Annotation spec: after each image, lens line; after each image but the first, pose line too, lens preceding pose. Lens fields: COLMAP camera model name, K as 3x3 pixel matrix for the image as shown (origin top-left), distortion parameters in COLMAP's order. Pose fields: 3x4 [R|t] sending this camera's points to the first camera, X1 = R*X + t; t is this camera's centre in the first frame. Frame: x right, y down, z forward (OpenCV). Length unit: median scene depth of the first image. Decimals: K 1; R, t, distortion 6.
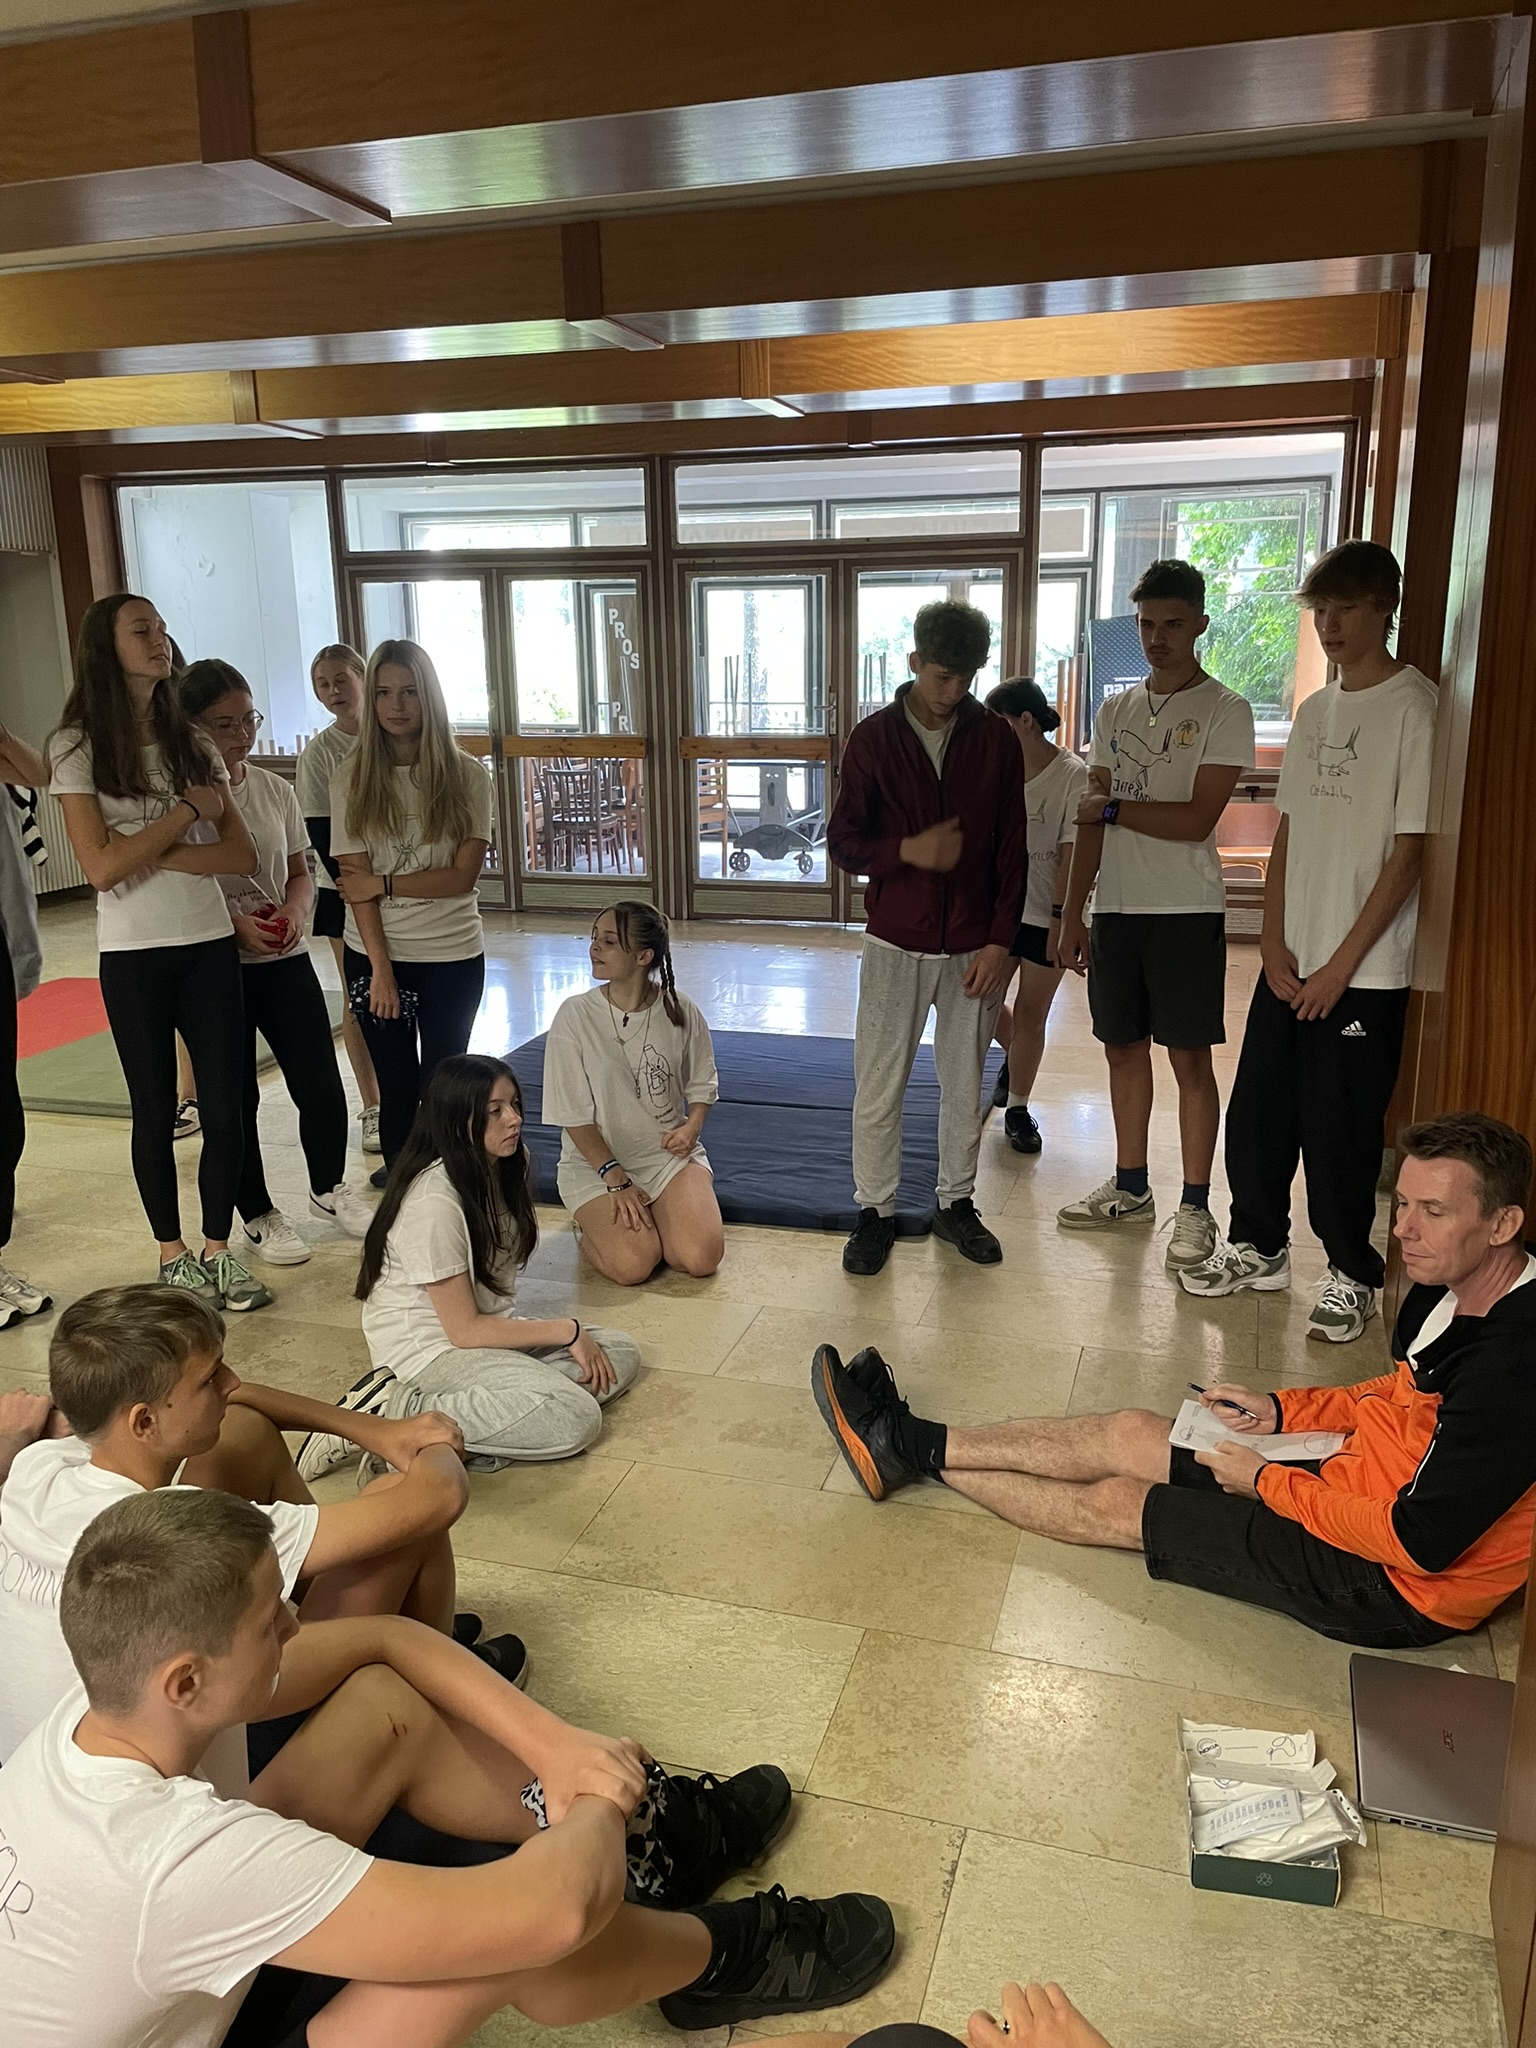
lens RADIAL K [[1552.6, 0, 785.5], [0, 1552.6, 1026.5], [0, 0, 1]] dist [0.105290, -0.127447]
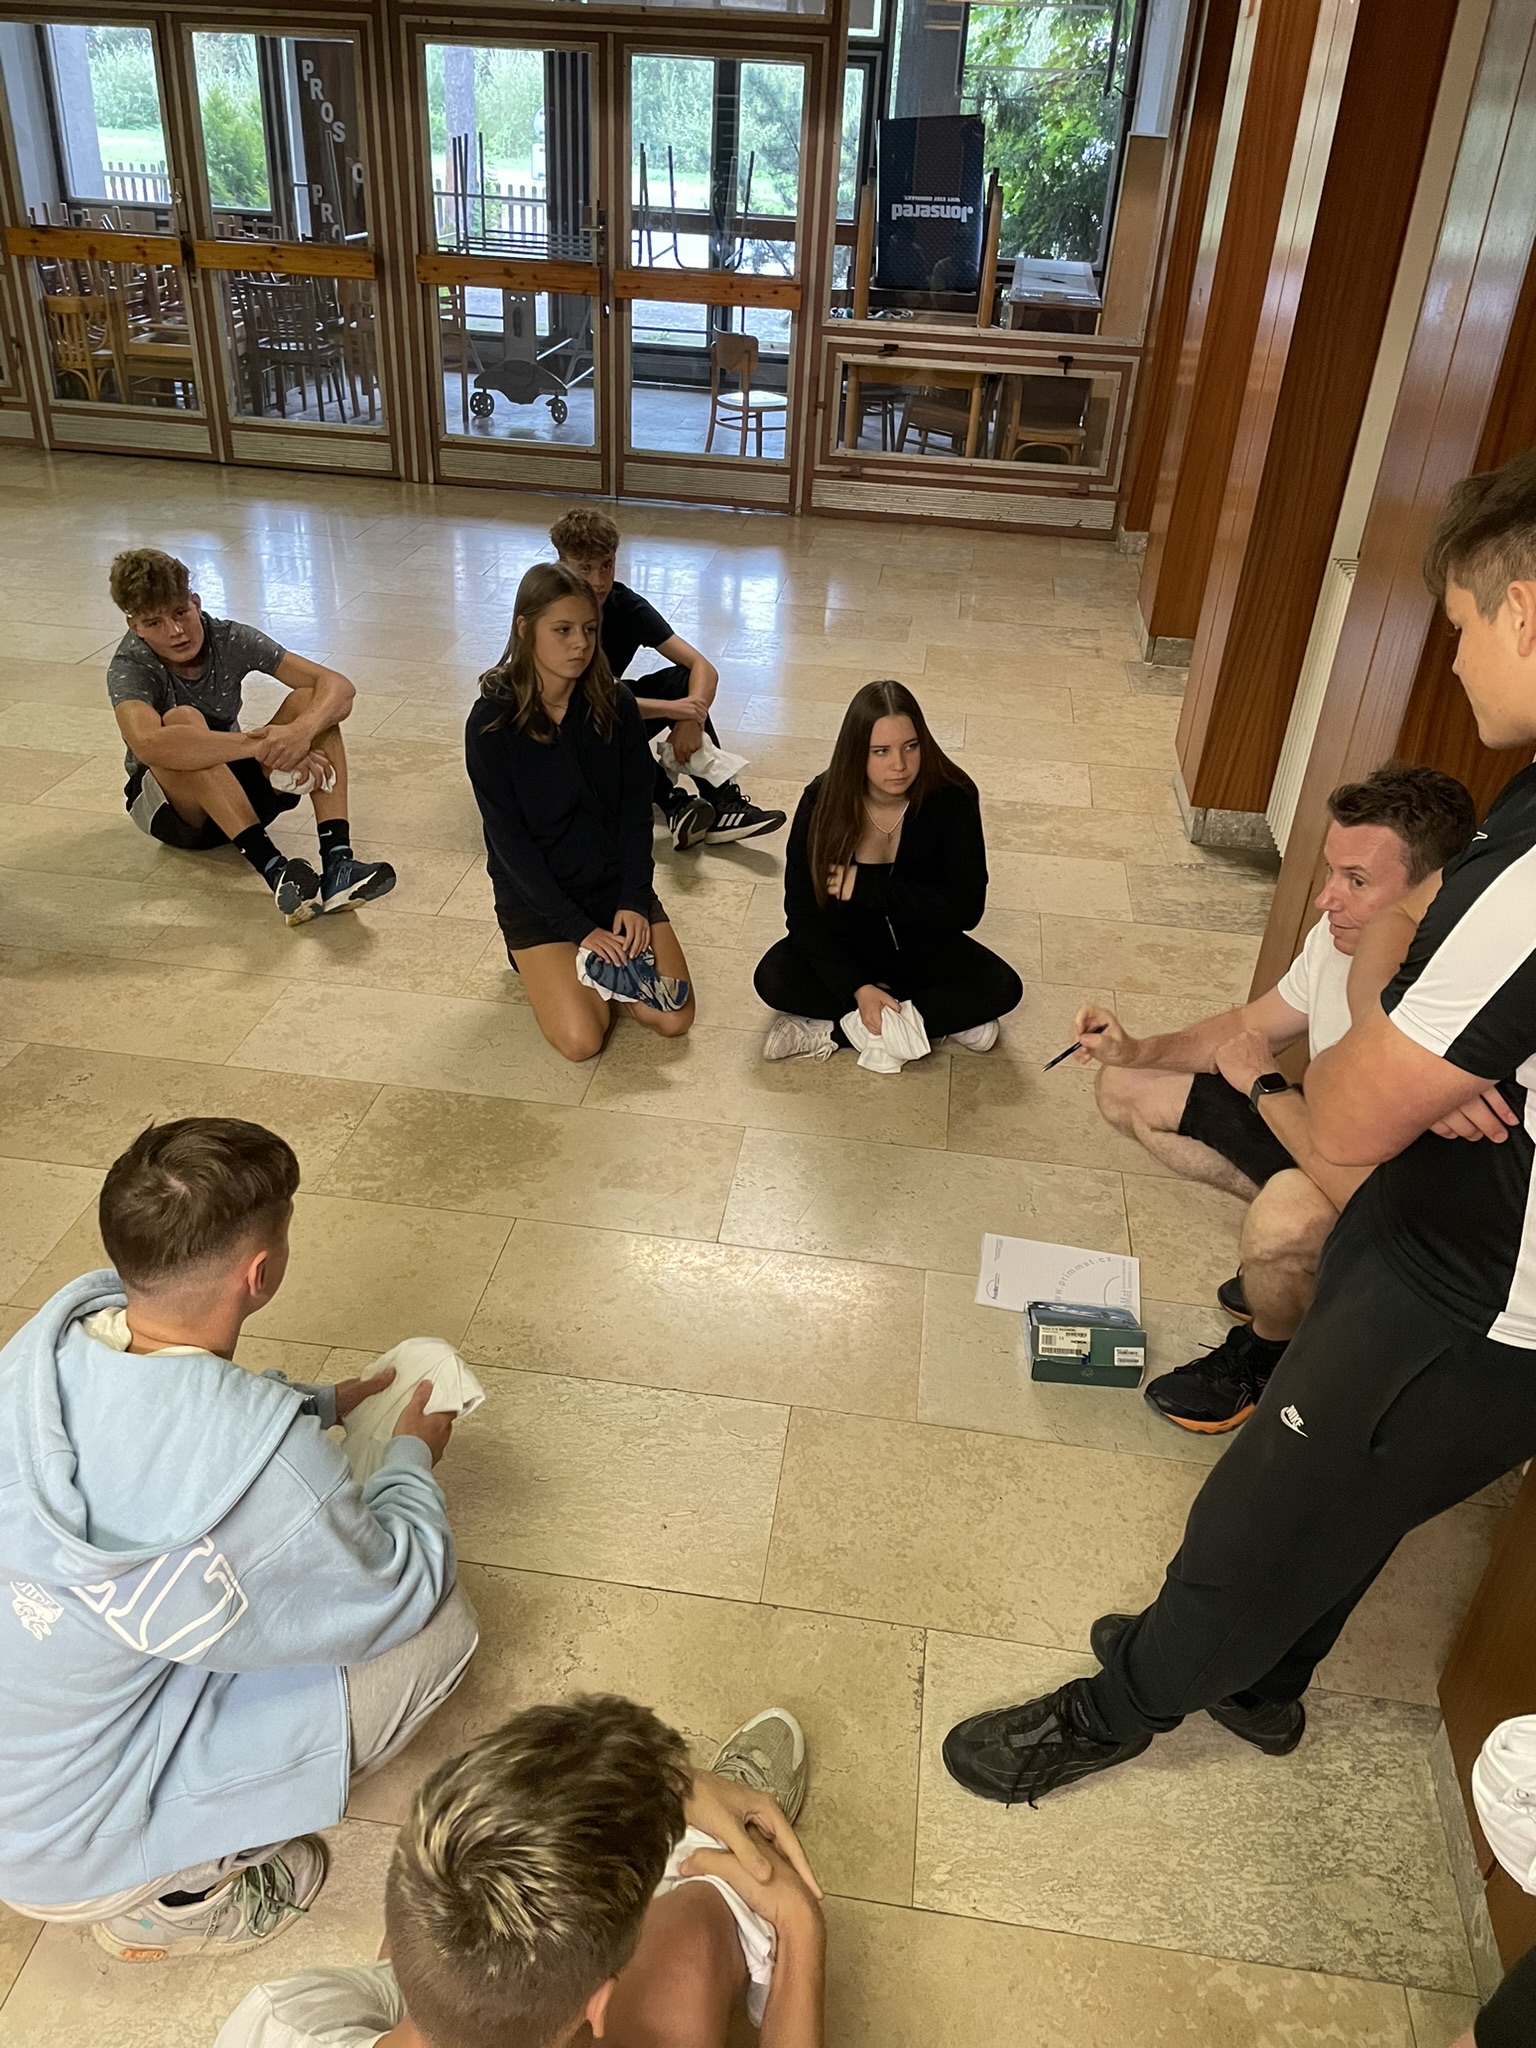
lens RADIAL K [[1552.6, 0, 785.5], [0, 1552.6, 1026.5], [0, 0, 1]] dist [0.105290, -0.127447]
pose [[0.984339, -0.030897, 0.173559, -0.123034], [-0.020637, 0.957556, 0.287507, -0.135837], [-0.175076, -0.286586, 0.941922, 0.156105]]
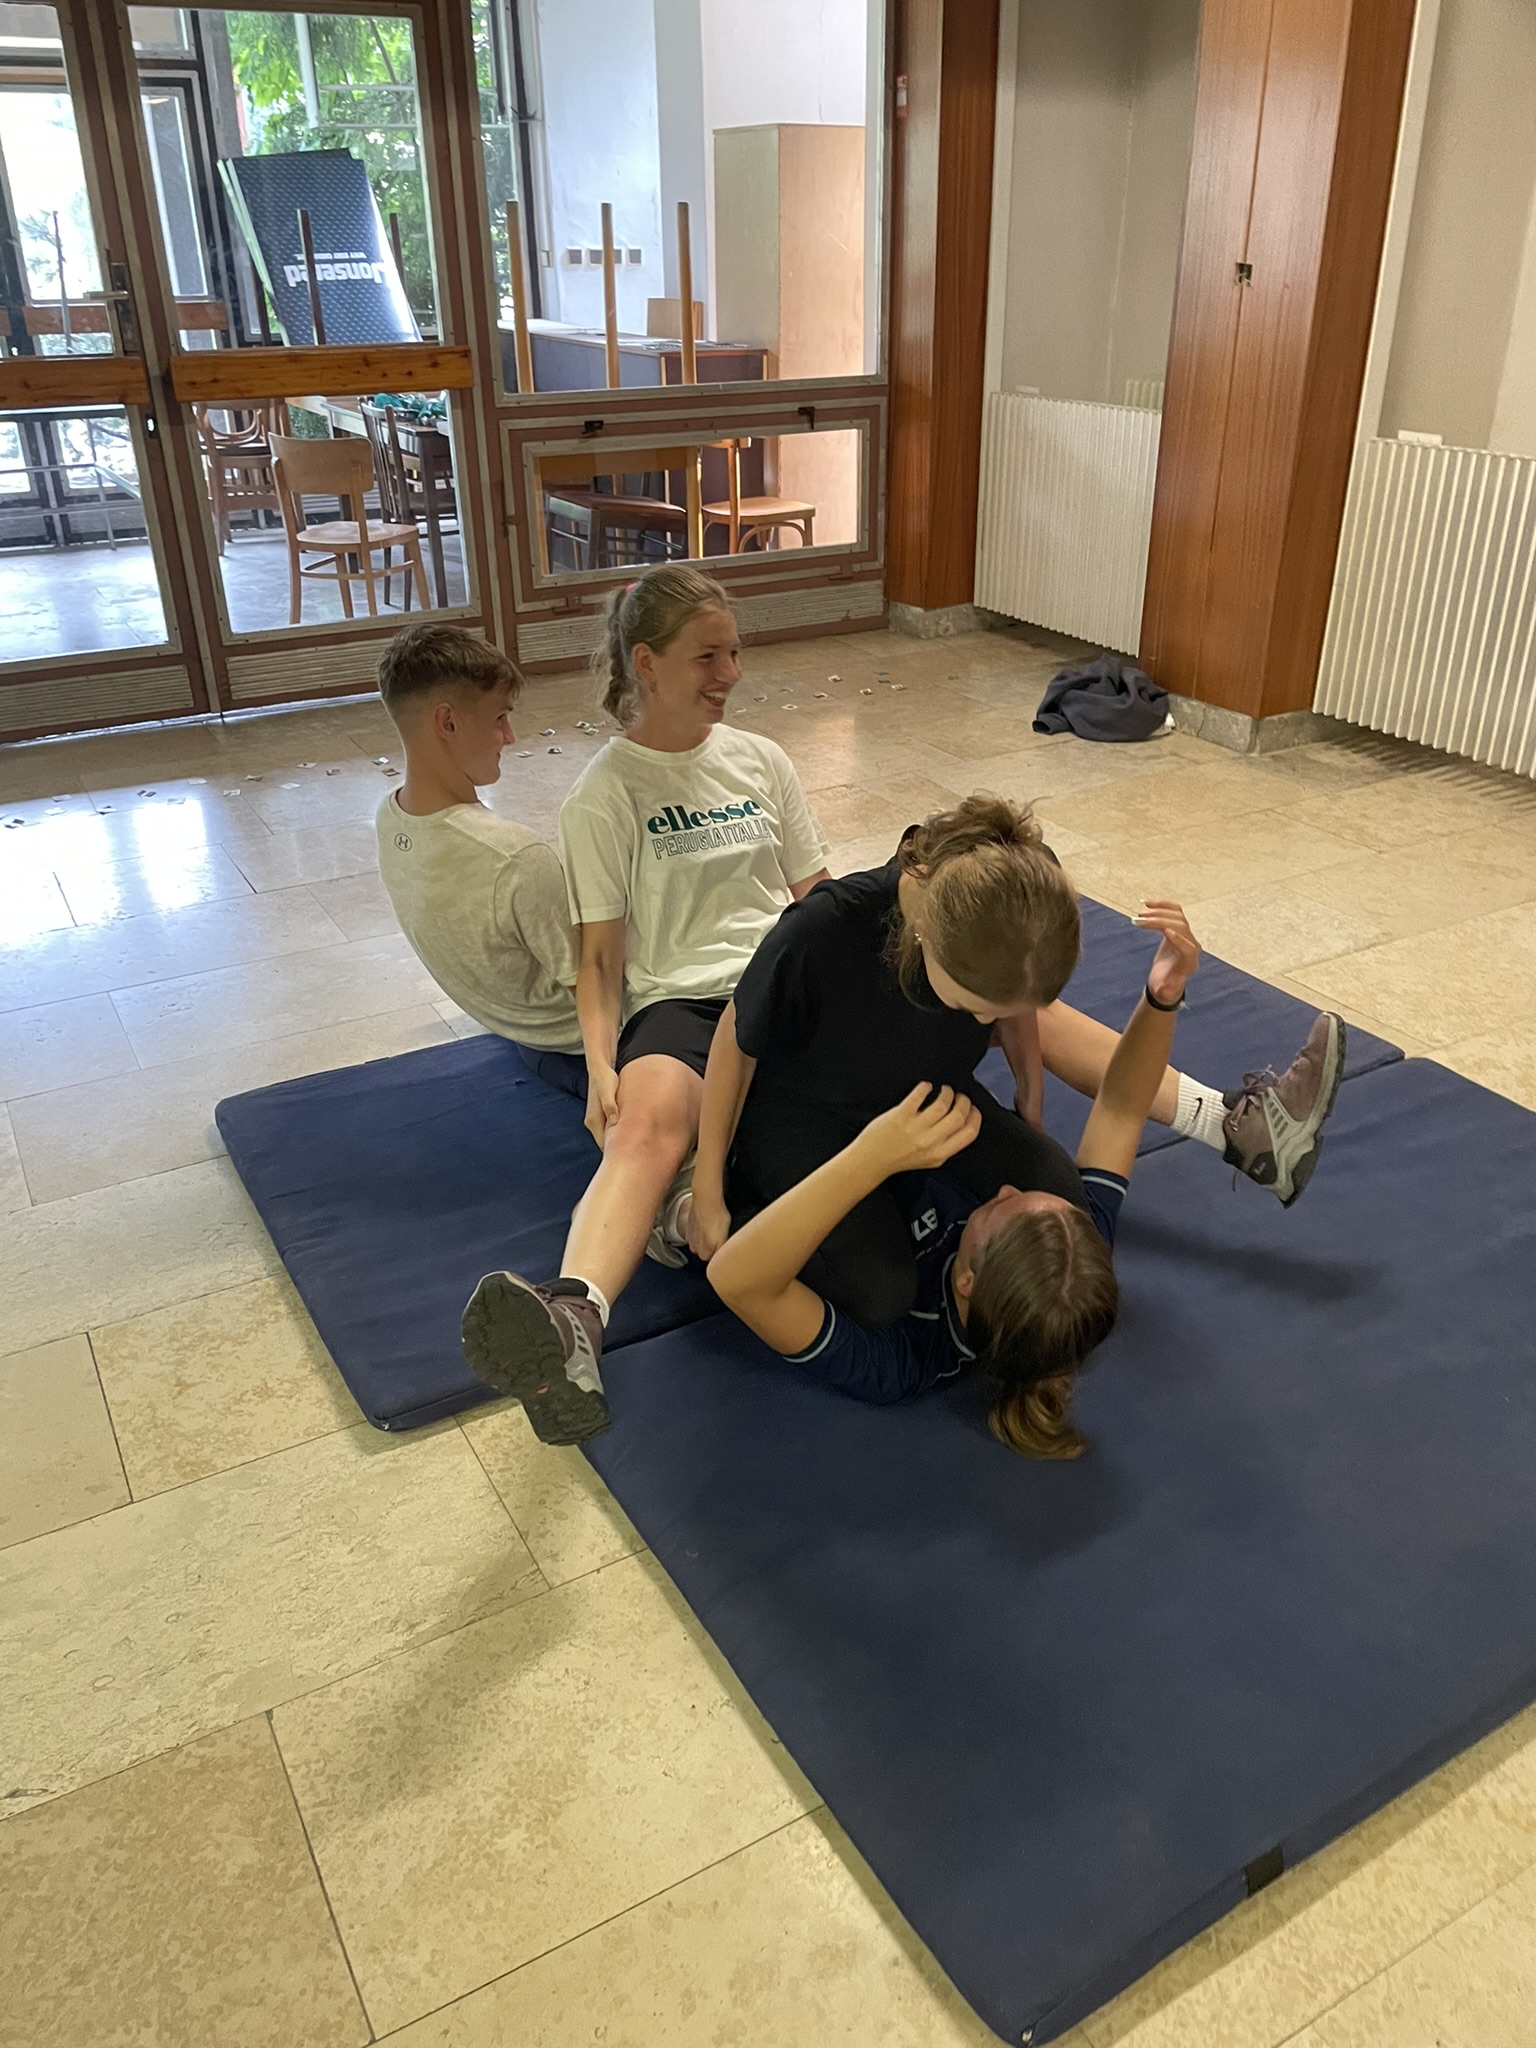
lens RADIAL K [[1539.6, 0, 778.6], [0, 1539.6, 1019.5], [0, 0, 1]] dist [0.099933, -0.130368]
pose [[0.686681, -0.319788, 0.652844, -0.834725], [0.176208, 0.944486, 0.277304, -0.306139], [-0.705280, -0.075383, 0.704910, 1.677739]]
